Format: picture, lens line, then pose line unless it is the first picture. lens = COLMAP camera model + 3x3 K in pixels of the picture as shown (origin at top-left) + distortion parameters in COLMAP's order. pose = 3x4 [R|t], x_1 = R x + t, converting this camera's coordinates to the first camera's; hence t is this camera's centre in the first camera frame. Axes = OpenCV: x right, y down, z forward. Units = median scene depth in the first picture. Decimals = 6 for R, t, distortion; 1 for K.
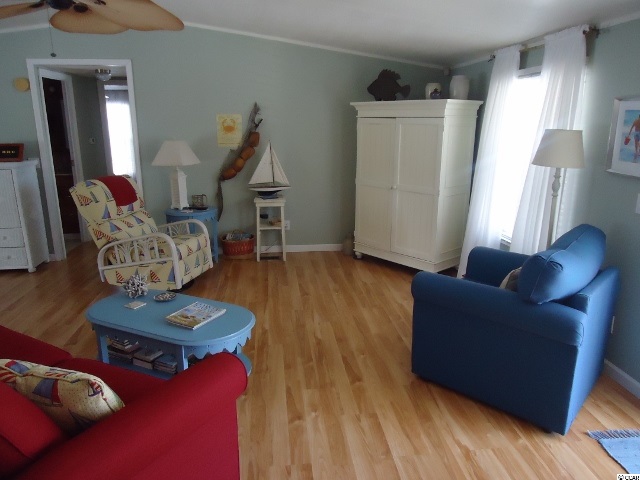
lens RADIAL K [[465.2, 0, 320.0], [0, 465.2, 240.0], [0, 0, 1]] dist [-0.000970, -0.001275]
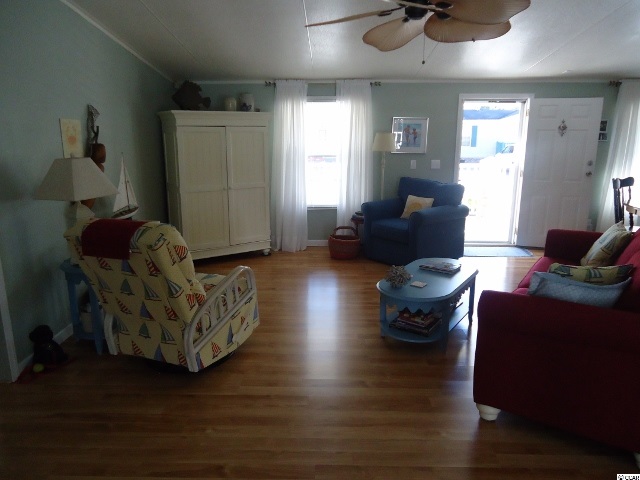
lens RADIAL K [[465.2, 0, 320.0], [0, 465.2, 240.0], [0, 0, 1]] dist [-0.000970, -0.001275]
pose [[0.130418, -0.224597, 0.965685, -0.941657], [0.255962, 0.948613, 0.186058, -0.147479], [-0.957849, 0.222913, 0.181204, 0.618580]]
